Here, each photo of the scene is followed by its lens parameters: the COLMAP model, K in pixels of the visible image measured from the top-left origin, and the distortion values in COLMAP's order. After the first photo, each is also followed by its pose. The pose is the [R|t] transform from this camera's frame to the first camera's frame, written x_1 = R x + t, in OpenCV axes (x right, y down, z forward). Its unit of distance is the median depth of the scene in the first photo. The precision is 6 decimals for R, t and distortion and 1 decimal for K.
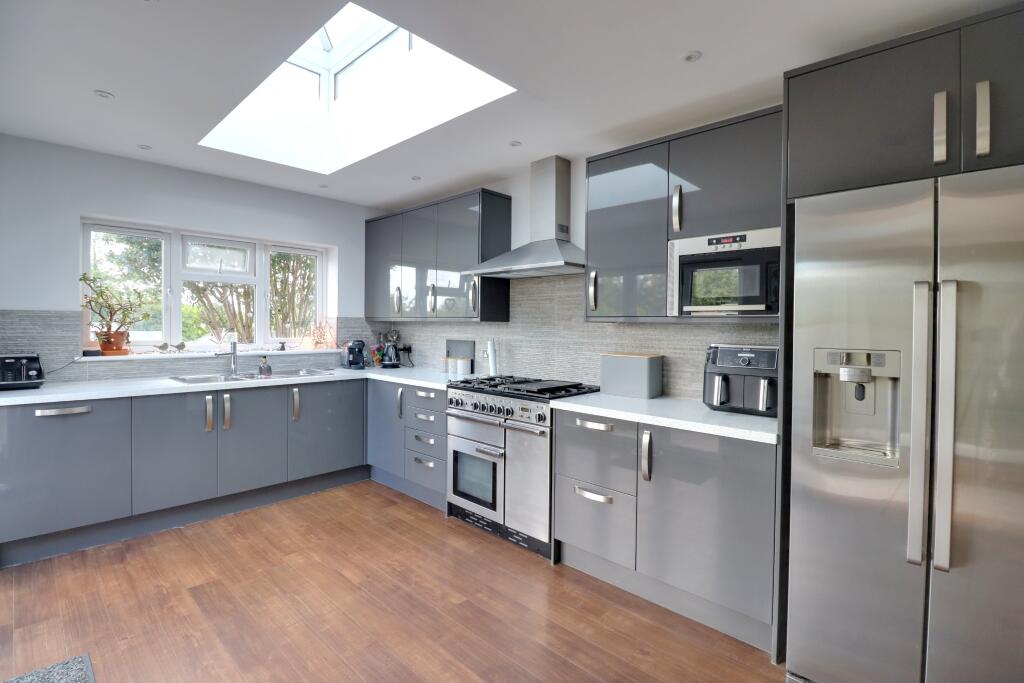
lens RADIAL K [[479.2, 0, 521.7], [0, 479.2, 330.3], [0, 0, 1]] dist [0.003667, -0.017394]
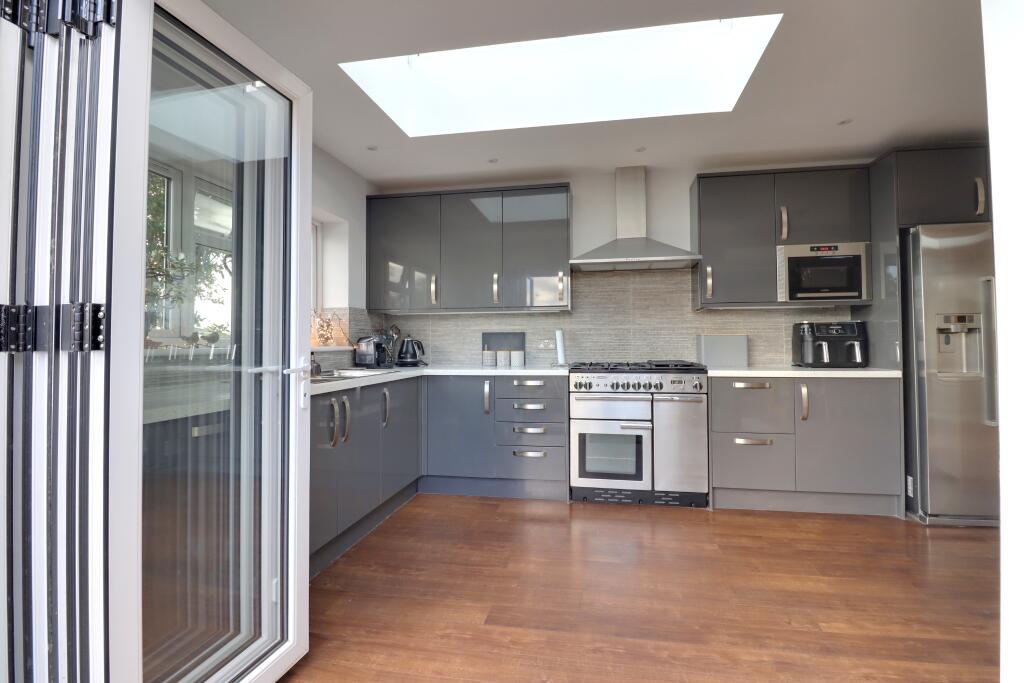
lens RADIAL K [[479.2, 0, 521.7], [0, 479.2, 330.3], [0, 0, 1]] dist [0.003667, -0.017394]
pose [[0.838606, -0.003249, 0.544729, -0.780526], [0.022298, 0.999349, -0.028368, 0.055670], [-0.544282, 0.035936, 0.838132, 0.200994]]
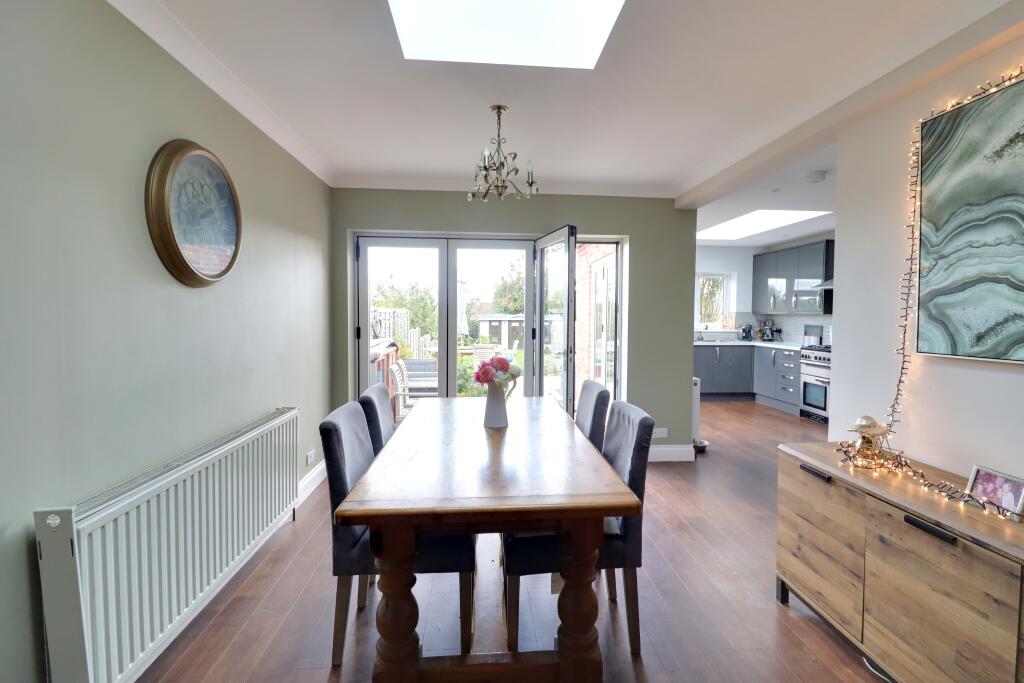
lens RADIAL K [[479.2, 0, 521.7], [0, 479.2, 330.3], [0, 0, 1]] dist [0.003667, -0.017394]
pose [[0.742681, 0.017502, -0.669416, 0.290384], [-0.005709, 0.999788, 0.019805, 0.013790], [0.669621, -0.010887, 0.742623, -1.142651]]
